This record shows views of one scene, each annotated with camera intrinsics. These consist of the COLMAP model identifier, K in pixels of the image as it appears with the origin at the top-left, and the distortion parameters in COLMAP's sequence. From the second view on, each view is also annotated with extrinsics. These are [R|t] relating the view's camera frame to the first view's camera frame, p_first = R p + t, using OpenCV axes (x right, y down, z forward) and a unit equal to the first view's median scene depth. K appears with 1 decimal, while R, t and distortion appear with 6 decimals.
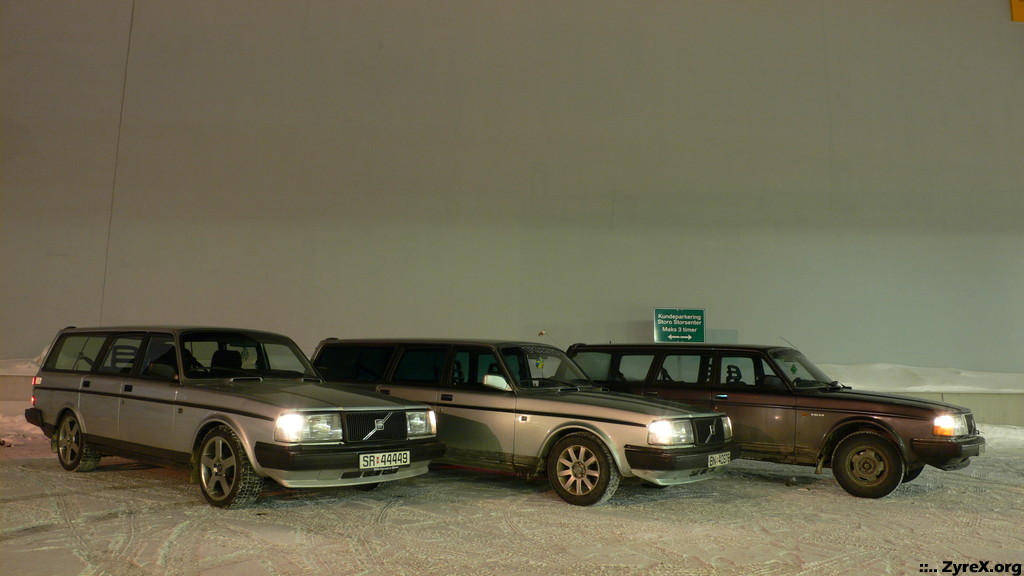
lens RADIAL K [[802.2, 0, 505.4], [0, 802.2, 286.5], [0, 0, 1]] dist [-0.103600, 0.045739]
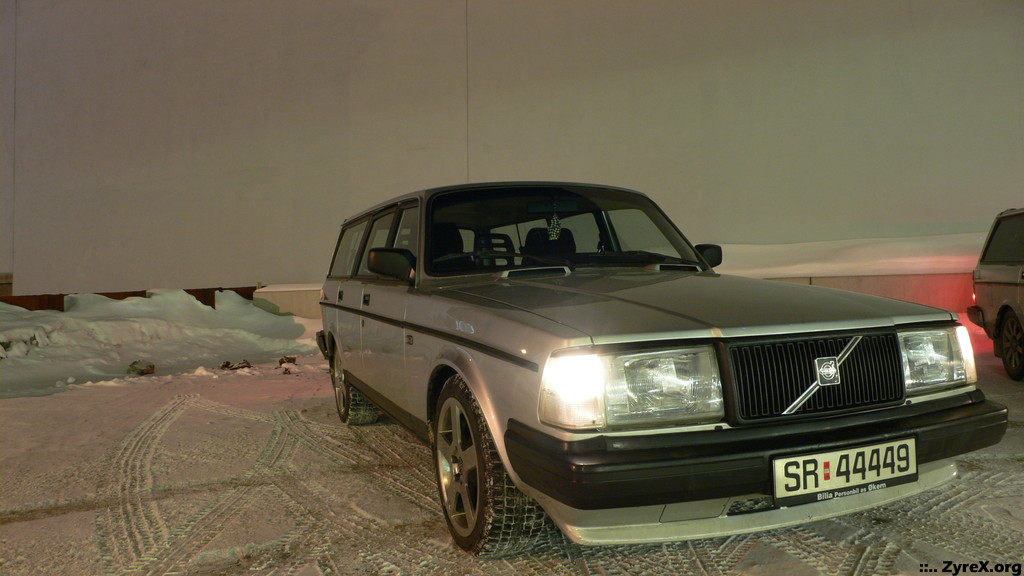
lens RADIAL K [[802.2, 0, 509.5], [0, 802.2, 295.5], [0, 0, 1]] dist [-0.103600, 0.045739]
pose [[0.860286, -0.035471, -0.508576, -0.090435], [0.104451, 0.988678, 0.107728, 0.077831], [0.498996, -0.145798, 0.854252, 0.574484]]
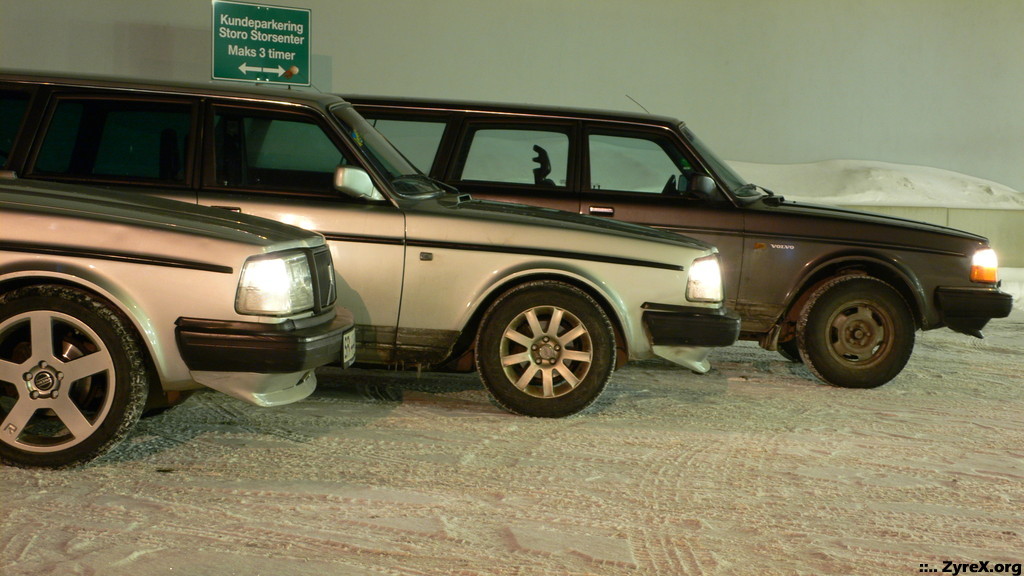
lens RADIAL K [[2204.8, 0, 513.4], [0, 2204.8, 286.2], [0, 0, 1]] dist [0.182610, 0.000000]
pose [[0.775296, -0.020910, 0.631252, -0.859244], [-0.095331, 0.984128, 0.149682, -0.030704], [-0.624363, -0.176226, 0.760996, -0.095746]]
